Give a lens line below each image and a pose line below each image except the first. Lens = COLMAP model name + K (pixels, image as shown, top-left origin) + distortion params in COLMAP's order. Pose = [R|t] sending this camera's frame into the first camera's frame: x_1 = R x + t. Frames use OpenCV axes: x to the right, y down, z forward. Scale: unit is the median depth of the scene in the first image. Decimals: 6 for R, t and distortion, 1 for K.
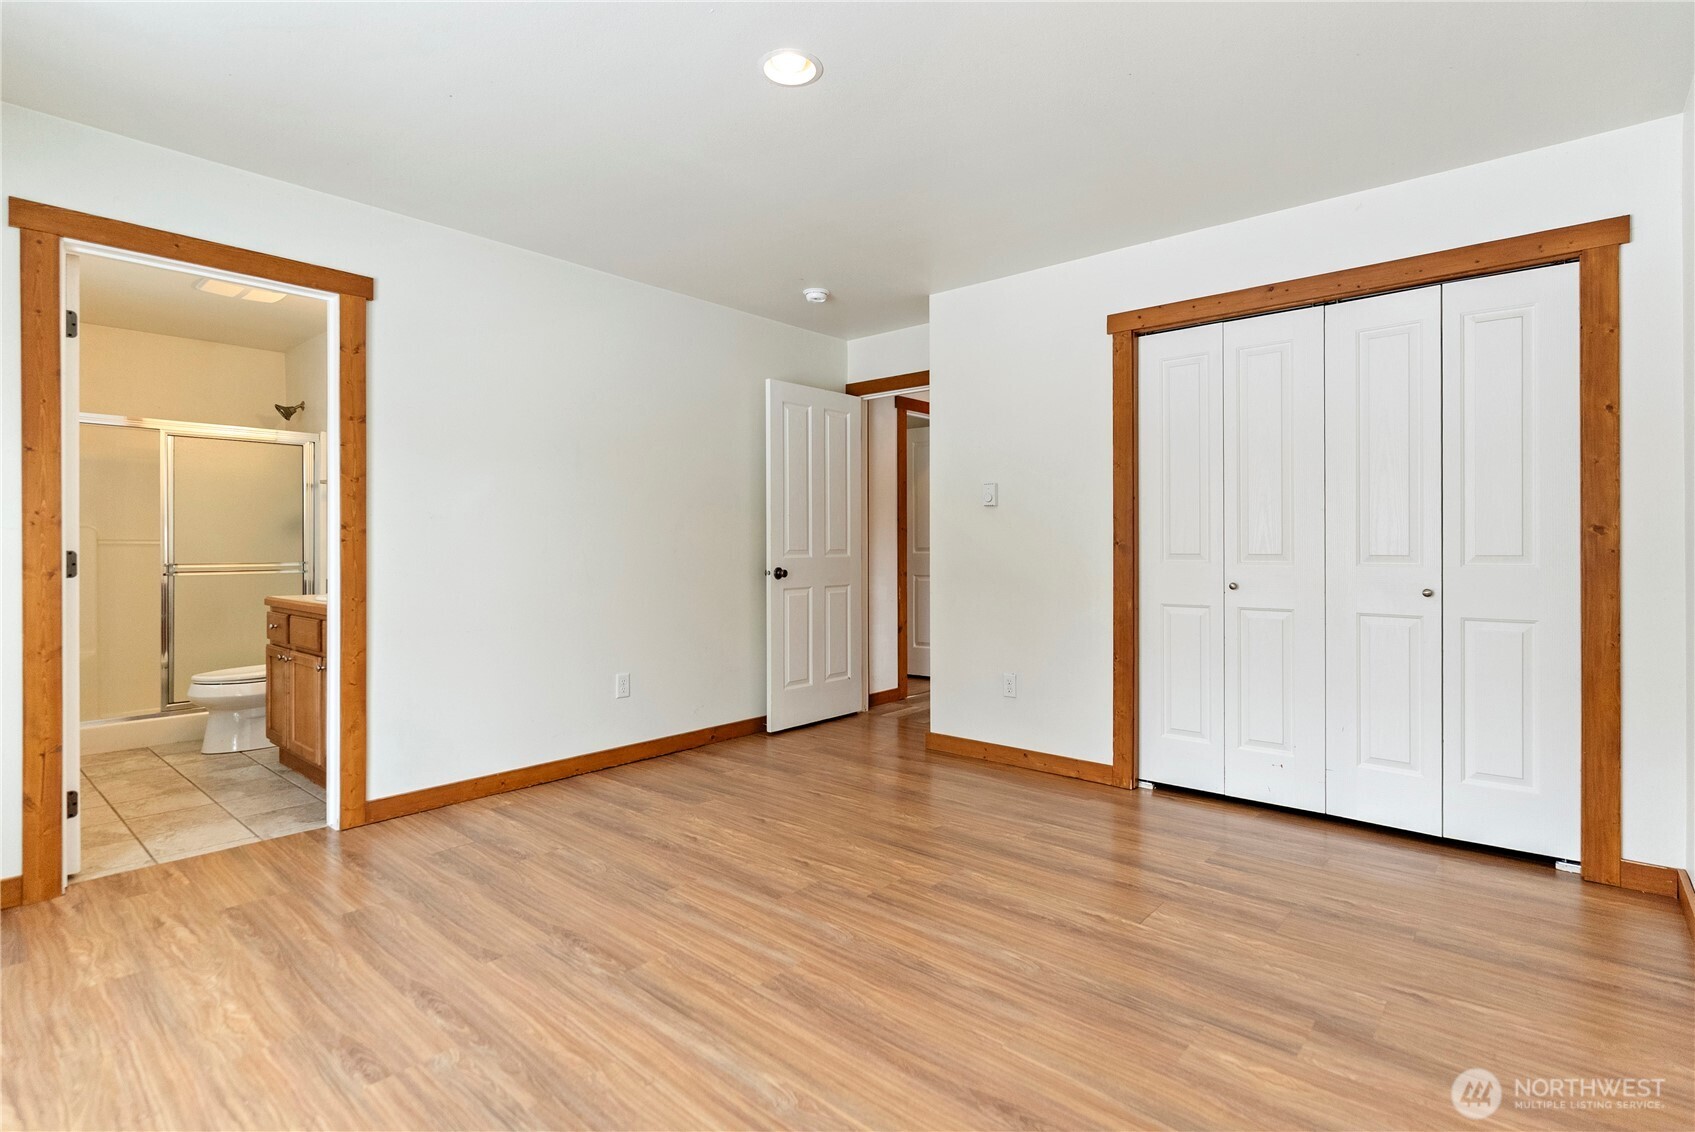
lens RADIAL K [[830.0, 0, 904.0], [0, 830.0, 542.1], [0, 0, 1]] dist [-0.000515, -0.000962]
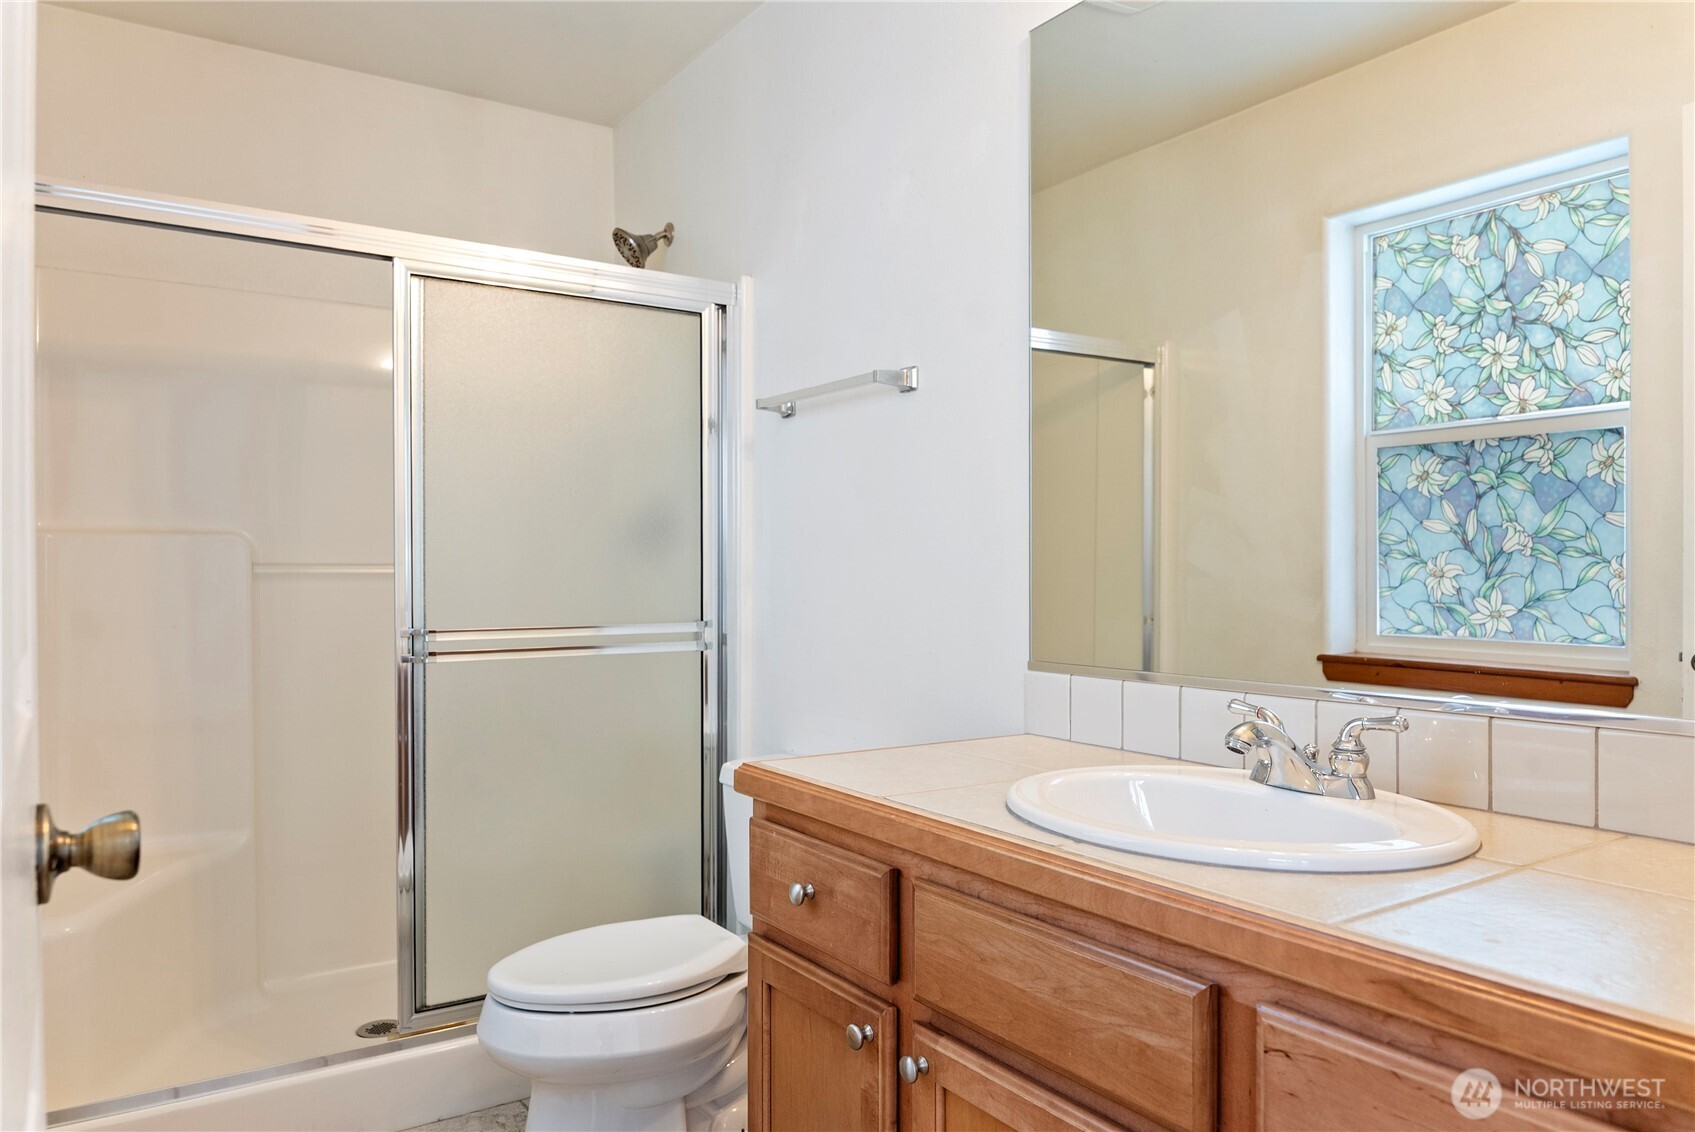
lens RADIAL K [[1141.5, 0, 861.4], [0, 1141.5, 582.4], [0, 0, 1]] dist [-0.006199, -0.013527]
pose [[0.954330, -0.012099, -0.298510, -0.515756], [0.014346, 0.999883, 0.005338, 0.004139], [0.298410, -0.009377, 0.954392, 0.542340]]
